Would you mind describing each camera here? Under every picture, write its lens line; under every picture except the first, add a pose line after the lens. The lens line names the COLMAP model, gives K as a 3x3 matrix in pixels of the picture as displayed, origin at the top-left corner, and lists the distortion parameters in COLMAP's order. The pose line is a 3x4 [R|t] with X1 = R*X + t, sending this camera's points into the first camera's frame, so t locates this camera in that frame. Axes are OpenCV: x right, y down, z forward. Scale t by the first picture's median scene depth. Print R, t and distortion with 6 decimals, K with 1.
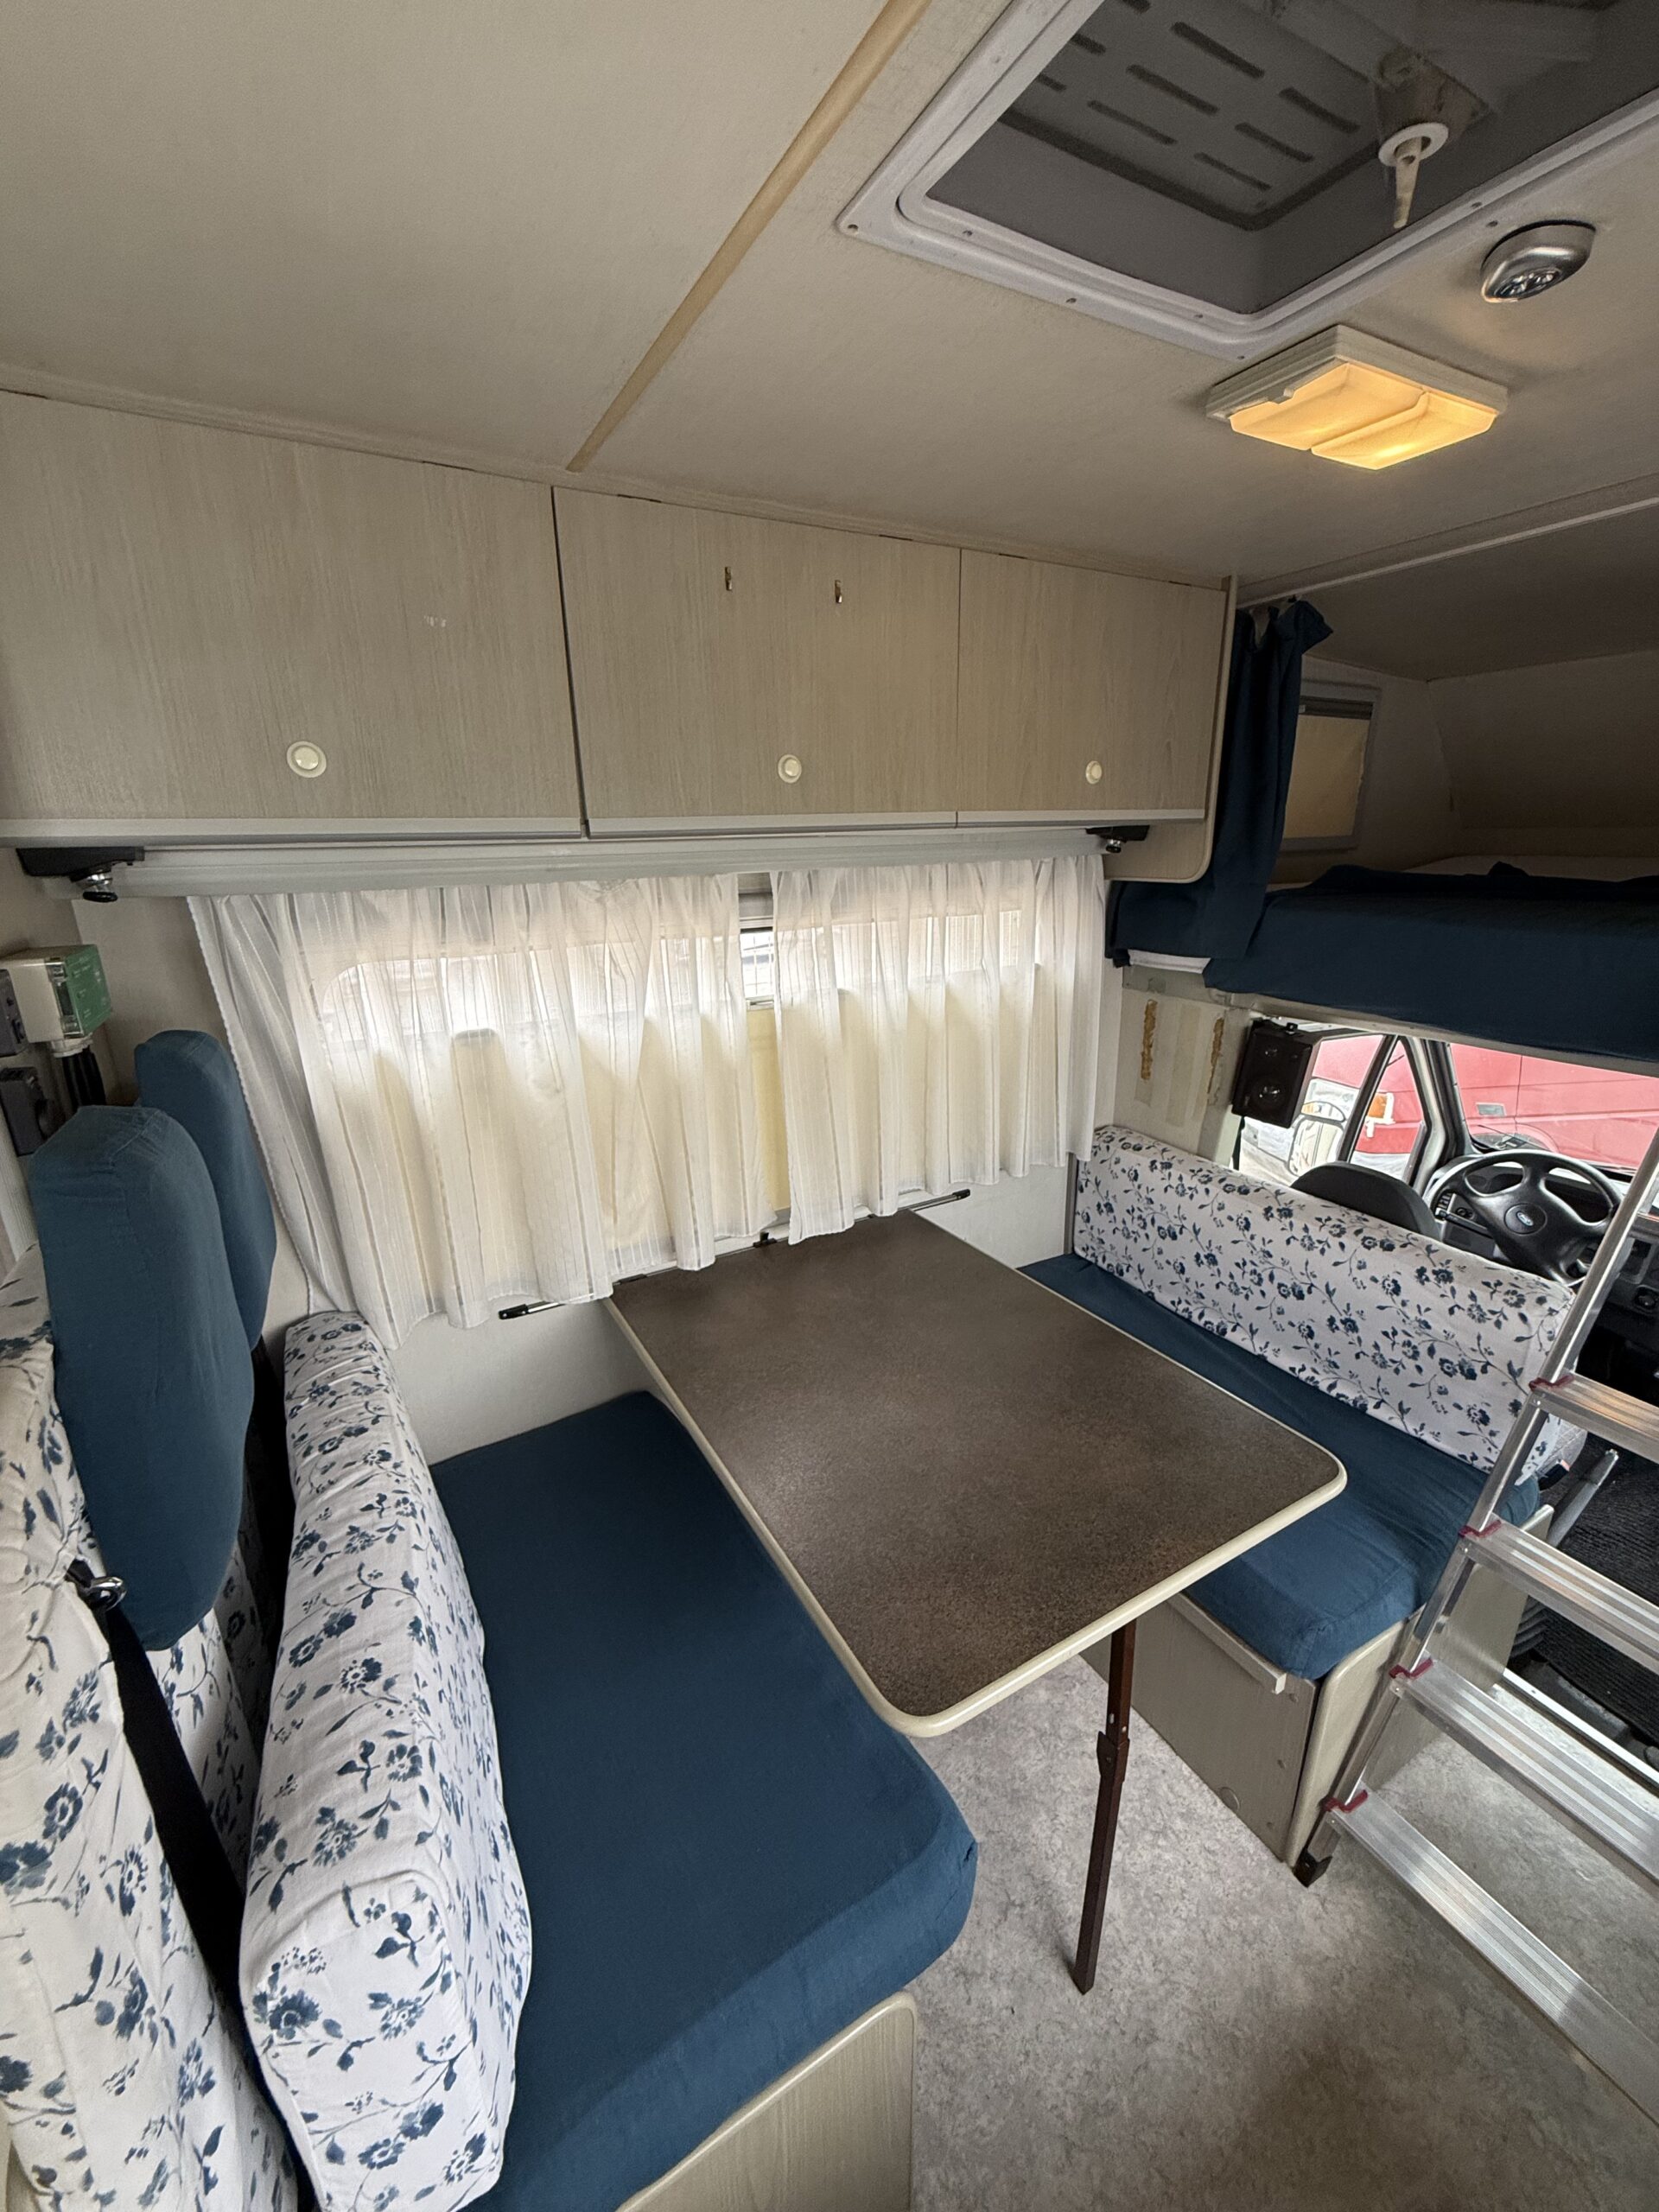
lens RADIAL K [[878.4, 0, 827.9], [0, 878.4, 1099.3], [0, 0, 1]] dist [-0.003665, 0.000325]
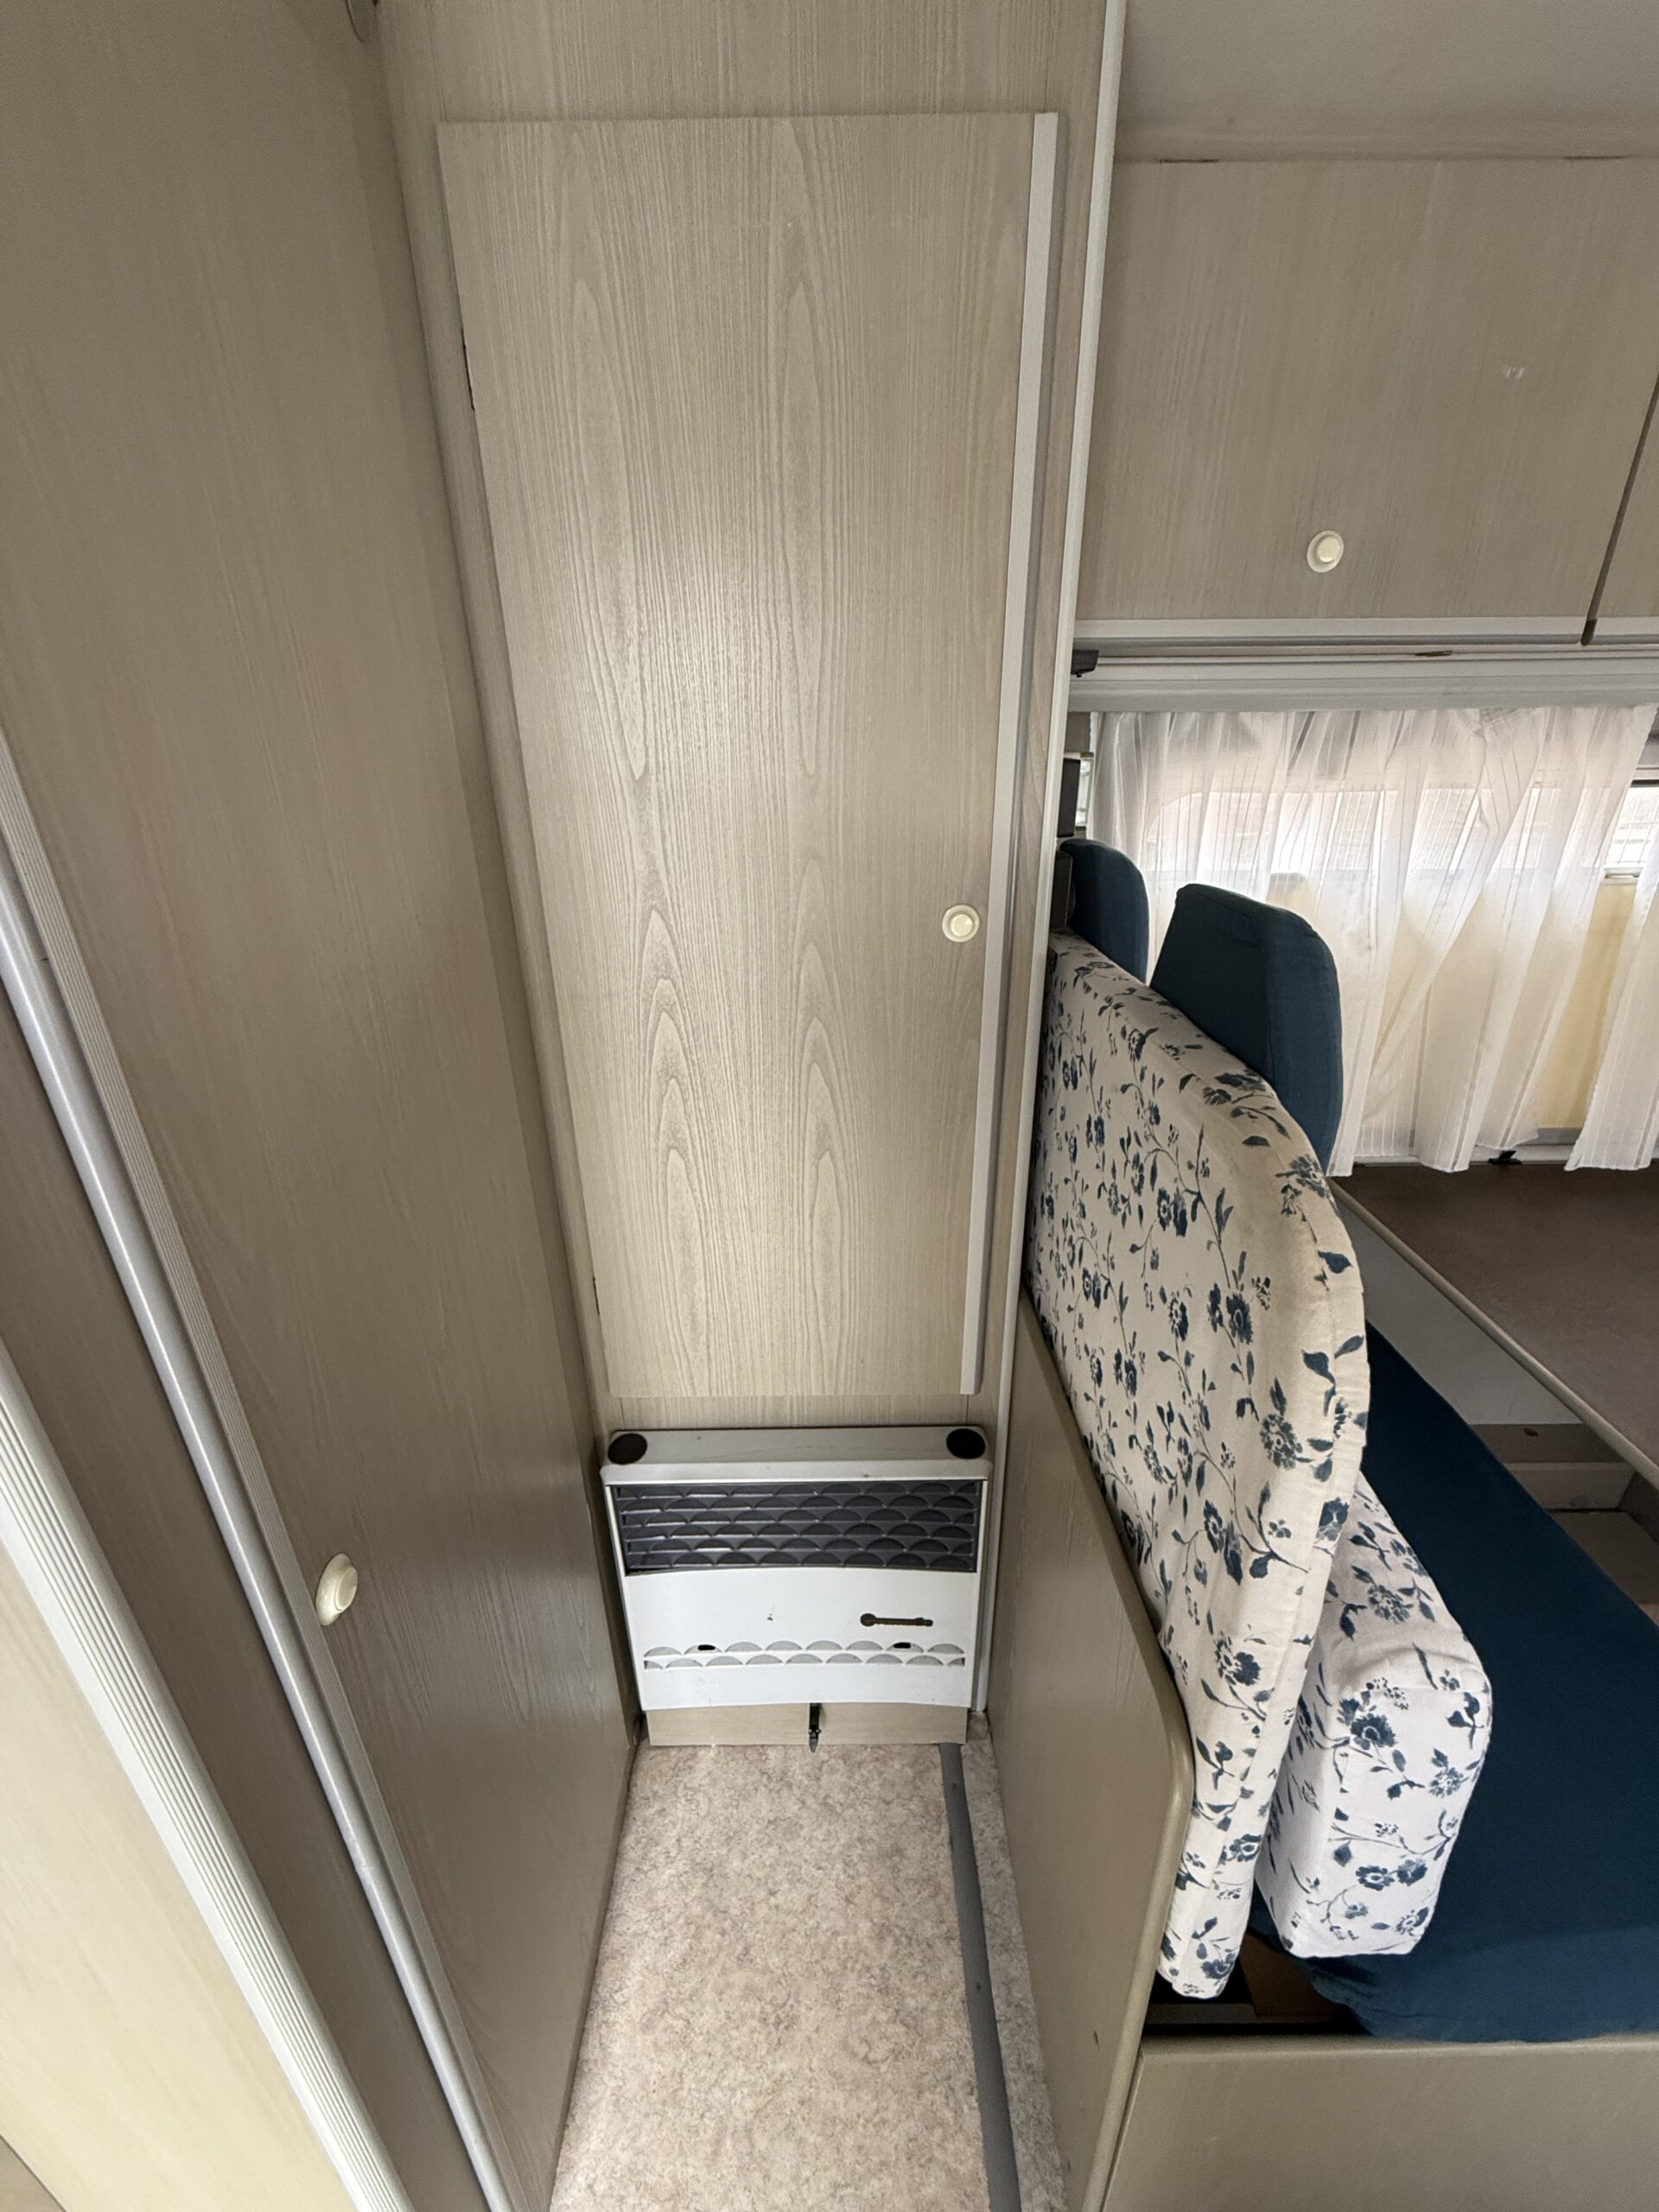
lens RADIAL K [[883.5, 0, 829.1], [0, 883.5, 1100.0], [0, 0, 1]] dist [0.000777, 0.000145]
pose [[0.869100, 0.206071, -0.449667, -0.356368], [-0.147203, 0.975649, 0.162608, 0.079900], [0.472226, -0.075130, 0.878270, -0.096625]]
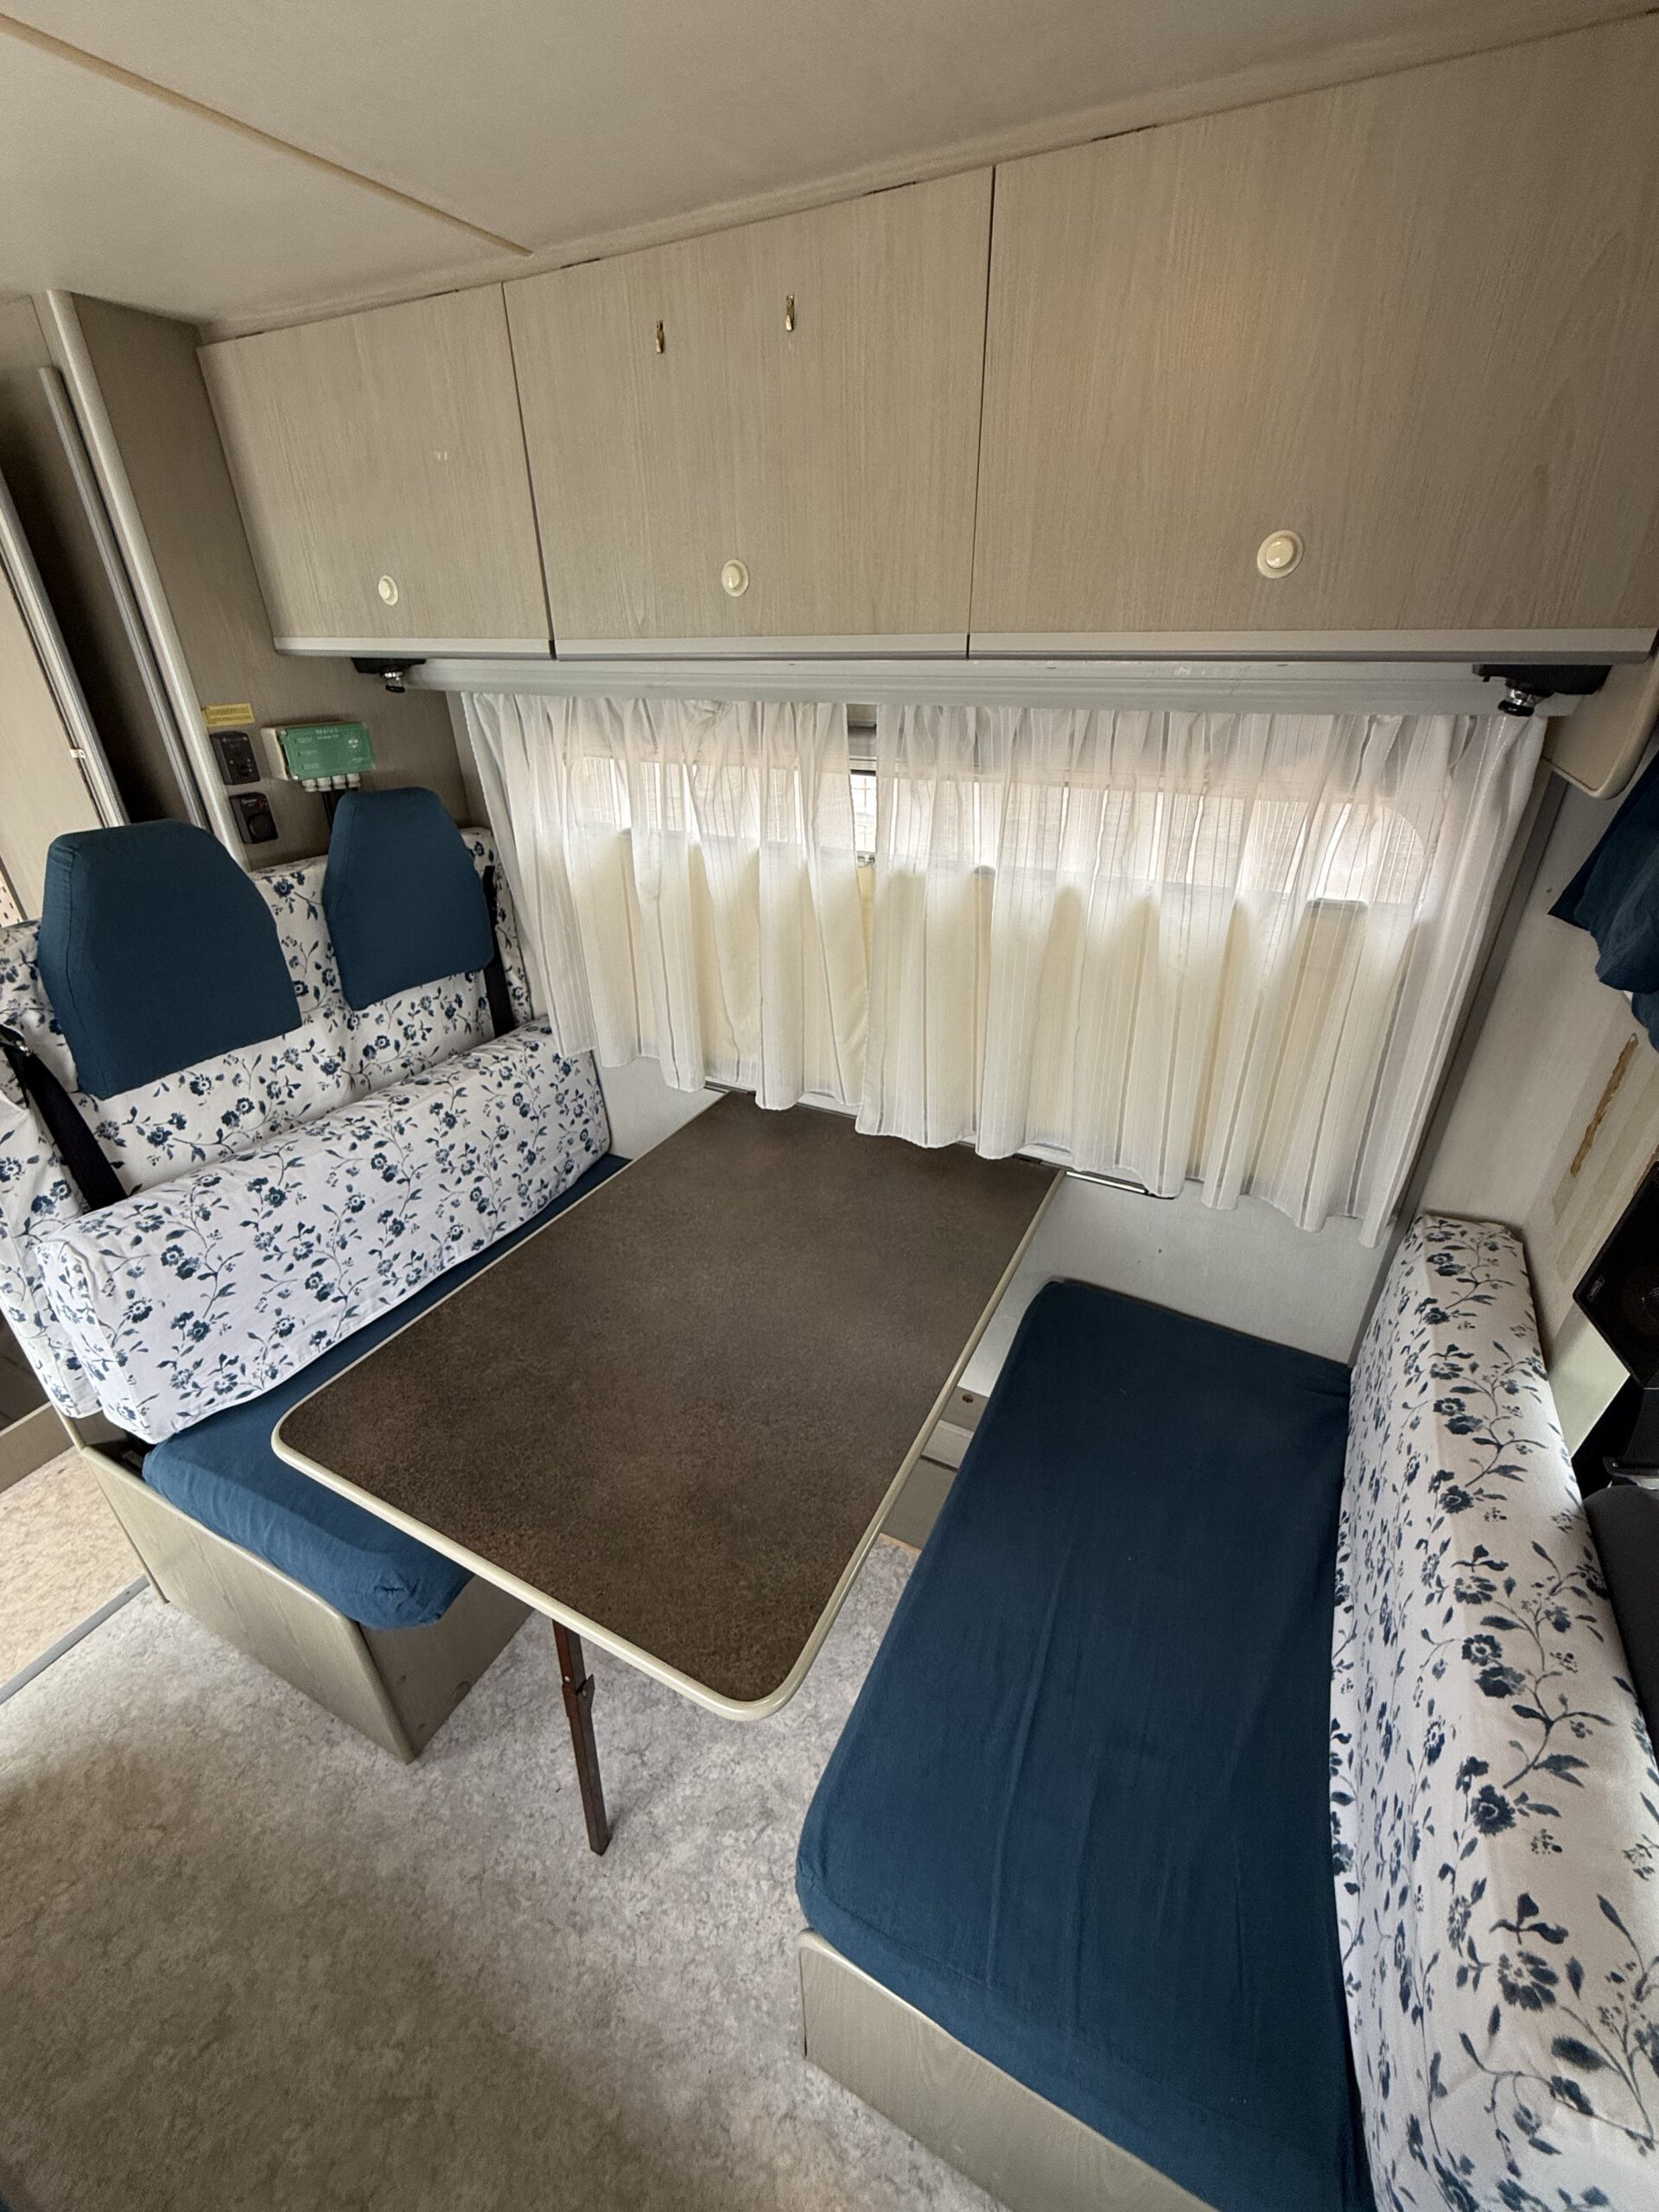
lens RADIAL K [[883.5, 0, 829.1], [0, 883.5, 1100.0], [0, 0, 1]] dist [0.000777, 0.000145]
pose [[0.553515, 0.409005, -0.725490, 0.744402], [-0.243042, 0.912514, 0.329012, -0.200761], [0.796587, -0.005789, 0.604496, 0.507609]]
